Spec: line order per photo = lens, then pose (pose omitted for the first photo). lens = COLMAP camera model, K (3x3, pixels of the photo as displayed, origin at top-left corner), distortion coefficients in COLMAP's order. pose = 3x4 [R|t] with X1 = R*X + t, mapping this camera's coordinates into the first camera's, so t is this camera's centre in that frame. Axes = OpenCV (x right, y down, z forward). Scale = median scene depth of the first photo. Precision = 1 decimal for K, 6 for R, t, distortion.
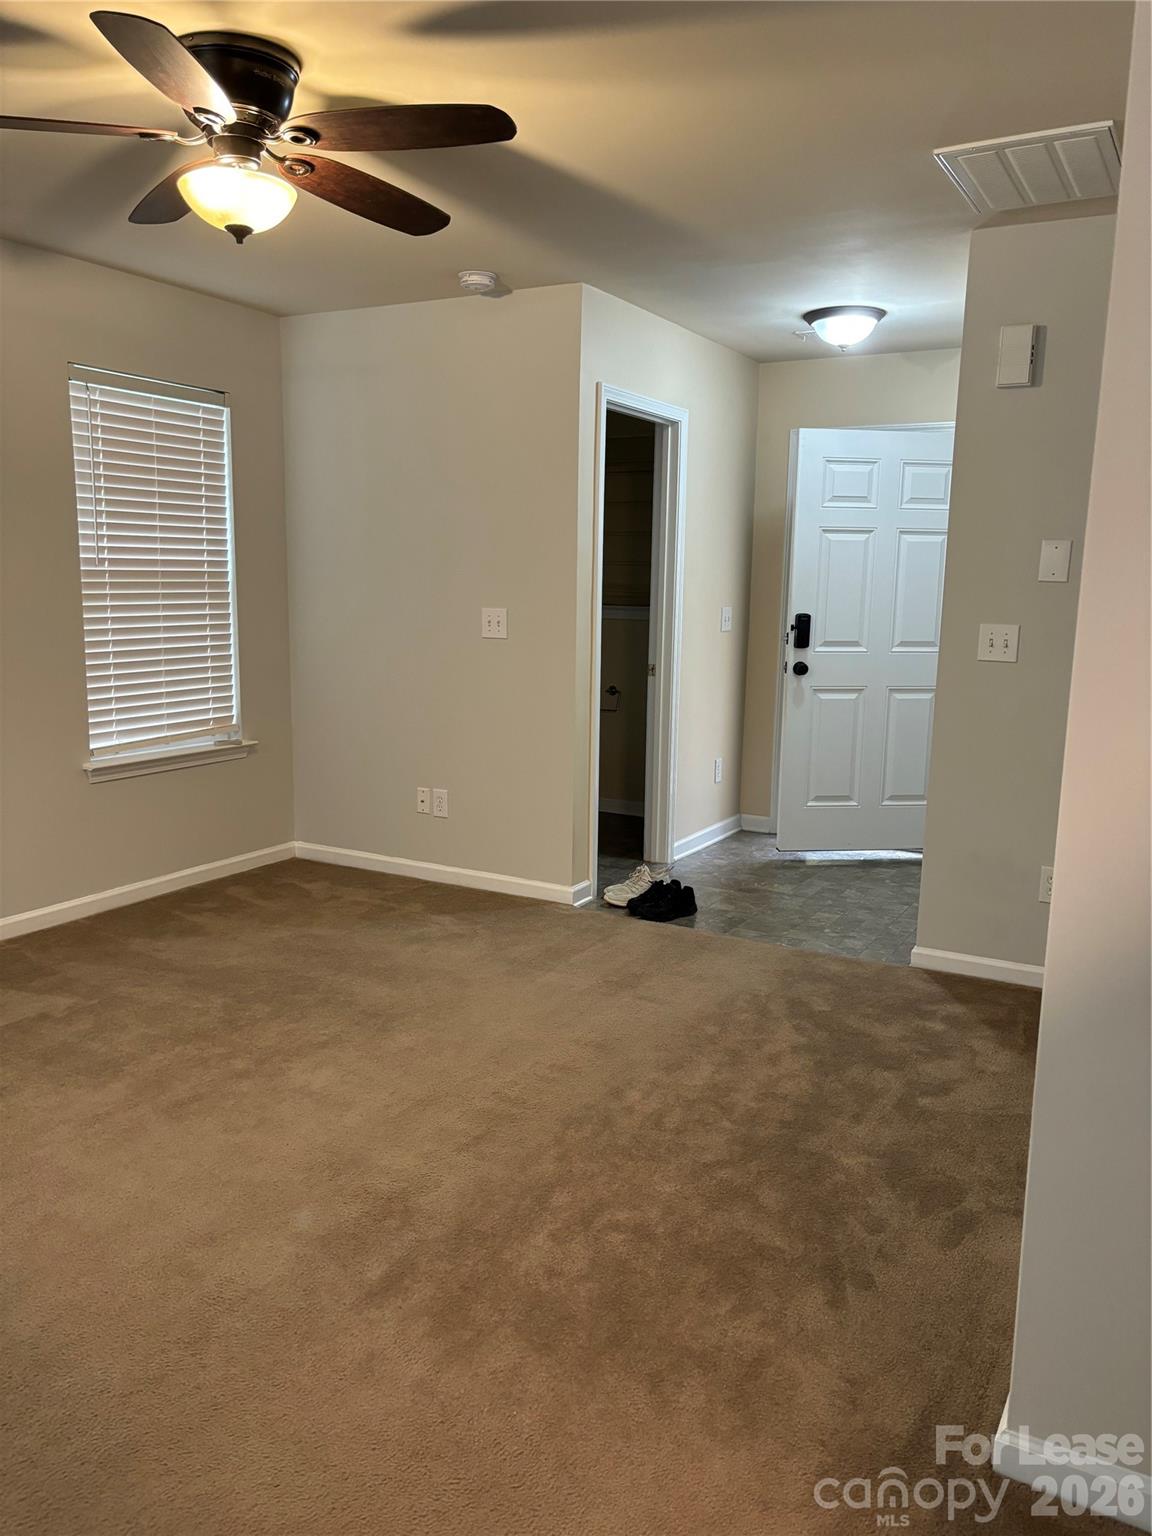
lens RADIAL K [[1178.8, 0, 574.7], [0, 1178.8, 769.0], [0, 0, 1]] dist [0.005348, -0.009466]
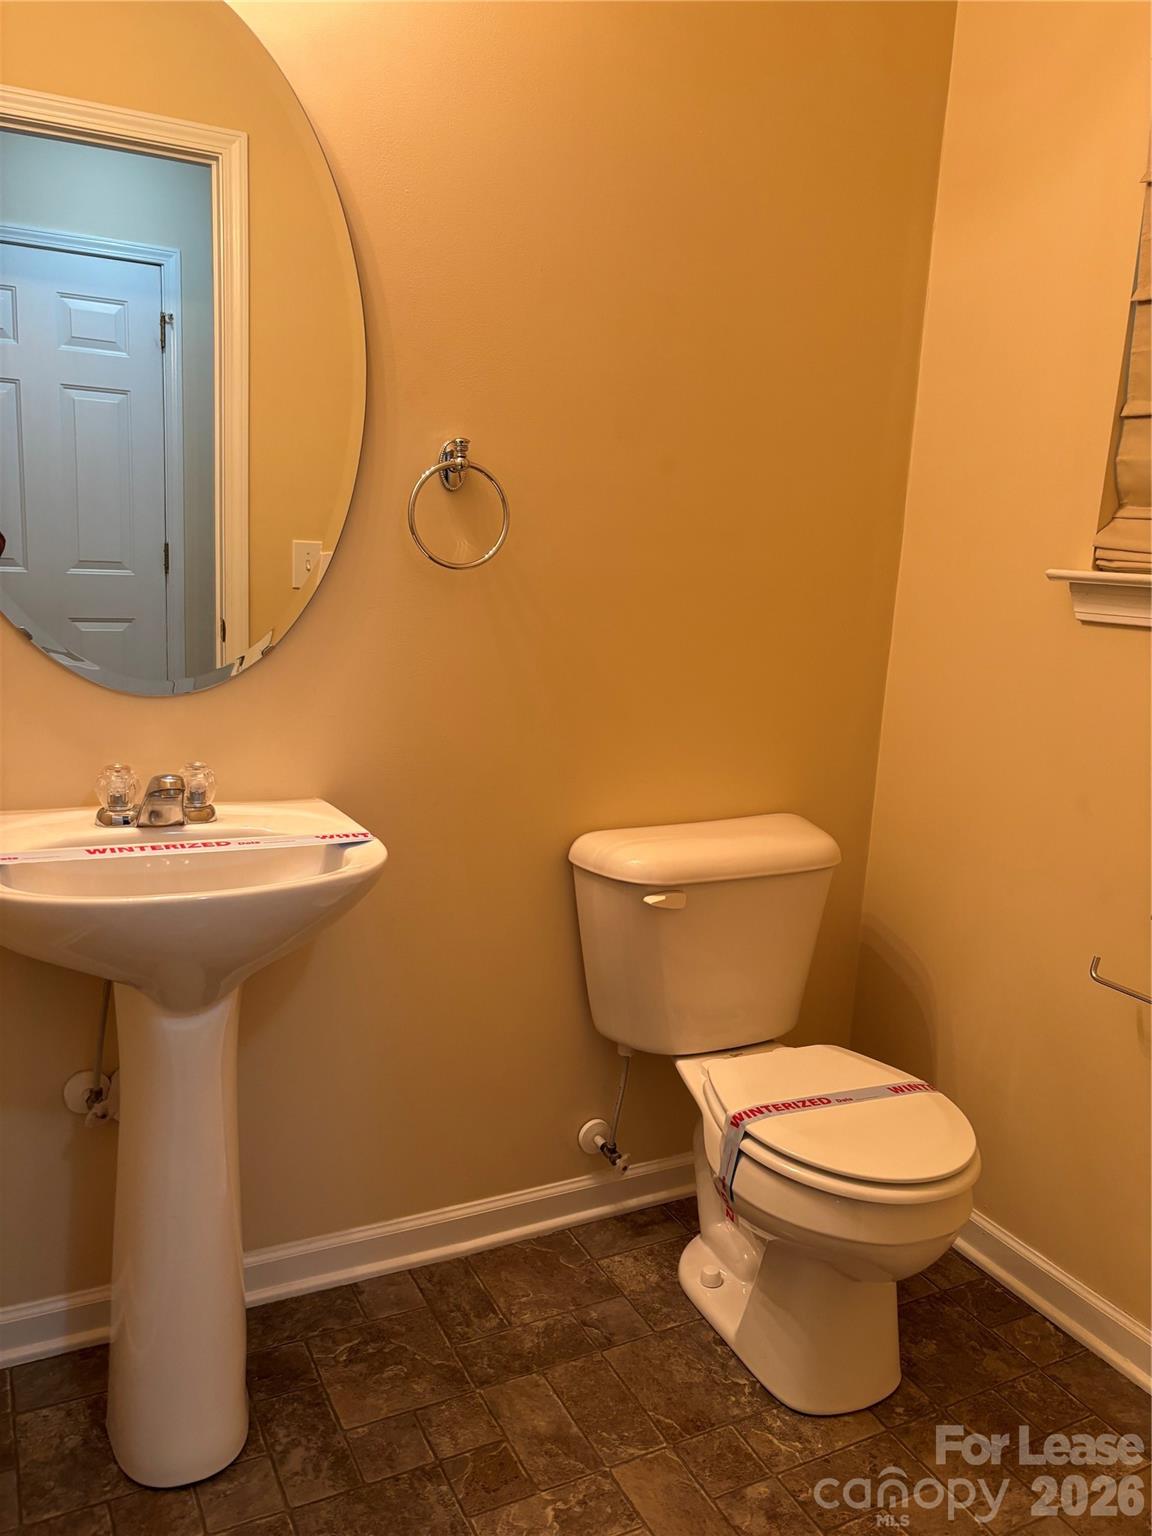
lens RADIAL K [[1178.8, 0, 579.0], [0, 1178.8, 766.6], [0, 0, 1]] dist [0.005348, -0.009466]
pose [[0.839495, 0.106383, -0.532852, 0.337771], [-0.113253, 0.993367, 0.019897, -0.064381], [0.531435, 0.043644, 0.845974, 0.718484]]
